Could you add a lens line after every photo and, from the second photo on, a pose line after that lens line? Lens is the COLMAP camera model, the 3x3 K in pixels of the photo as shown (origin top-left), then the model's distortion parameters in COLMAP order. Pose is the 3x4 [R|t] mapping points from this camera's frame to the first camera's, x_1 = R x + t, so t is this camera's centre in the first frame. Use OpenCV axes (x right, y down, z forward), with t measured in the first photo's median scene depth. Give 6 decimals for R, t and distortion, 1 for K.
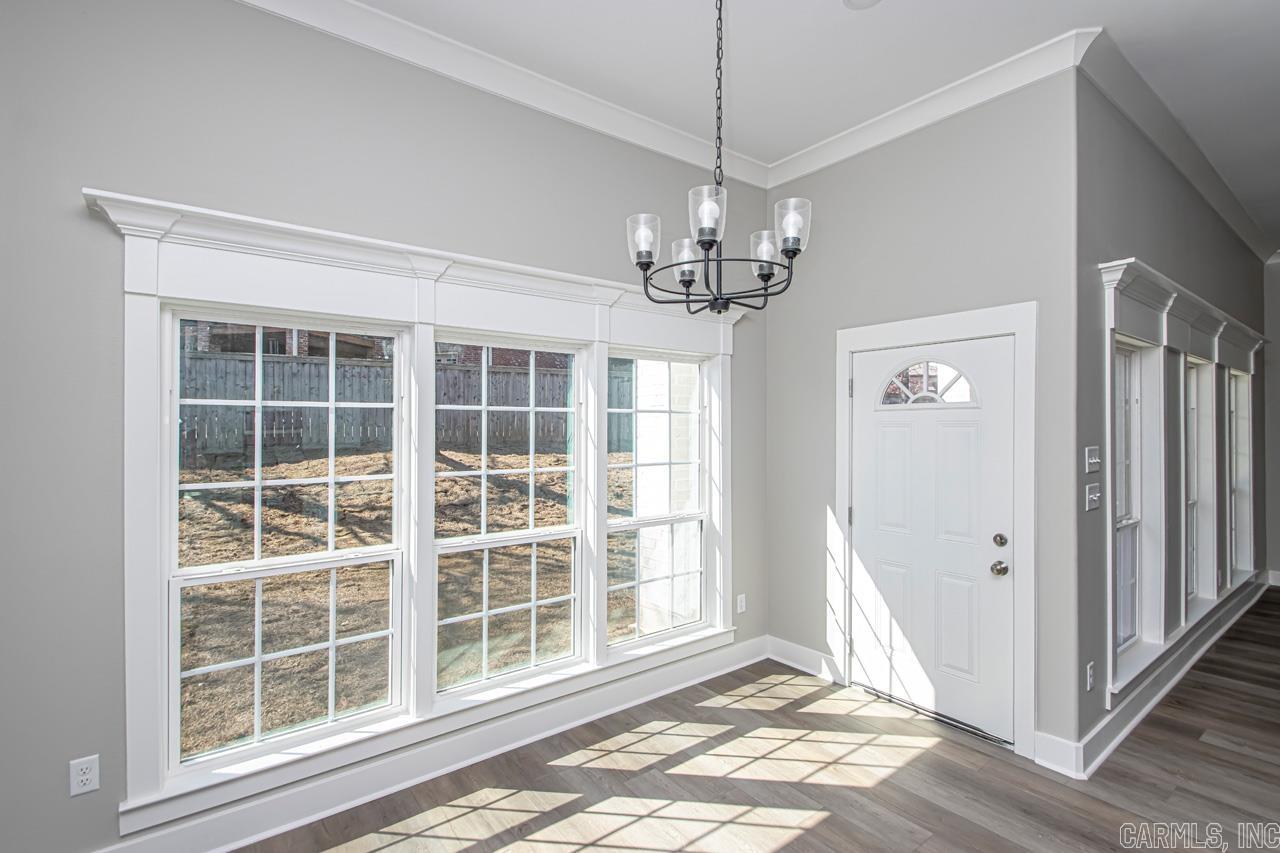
lens RADIAL K [[595.9, 0, 645.3], [0, 595.9, 427.5], [0, 0, 1]] dist [0.014636, -0.016359]
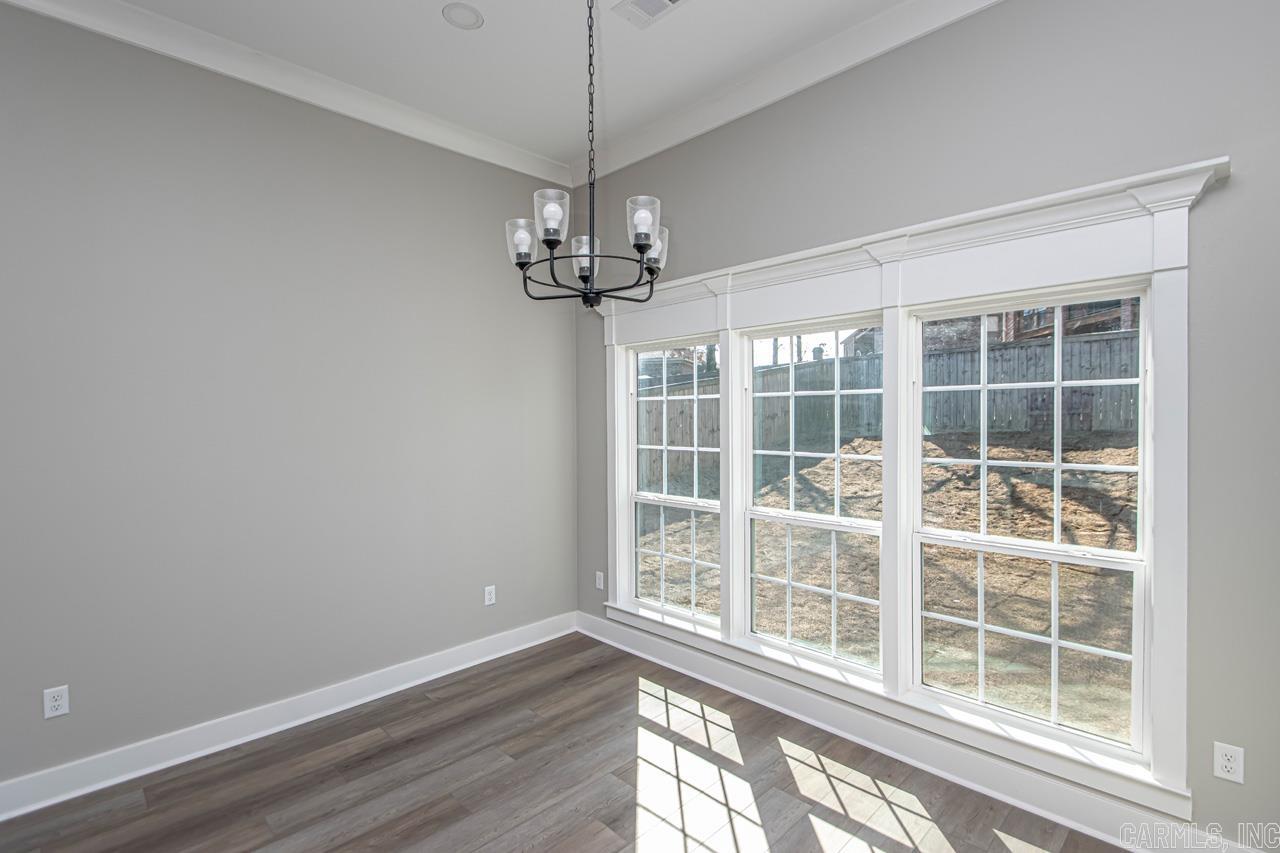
lens RADIAL K [[595.9, 0, 645.3], [0, 595.9, 427.5], [0, 0, 1]] dist [0.014636, -0.016359]
pose [[0.123303, 0.021710, -0.992132, 0.713046], [0.006802, 0.999719, 0.022722, 0.006806], [0.992346, -0.009550, 0.123121, 0.574223]]
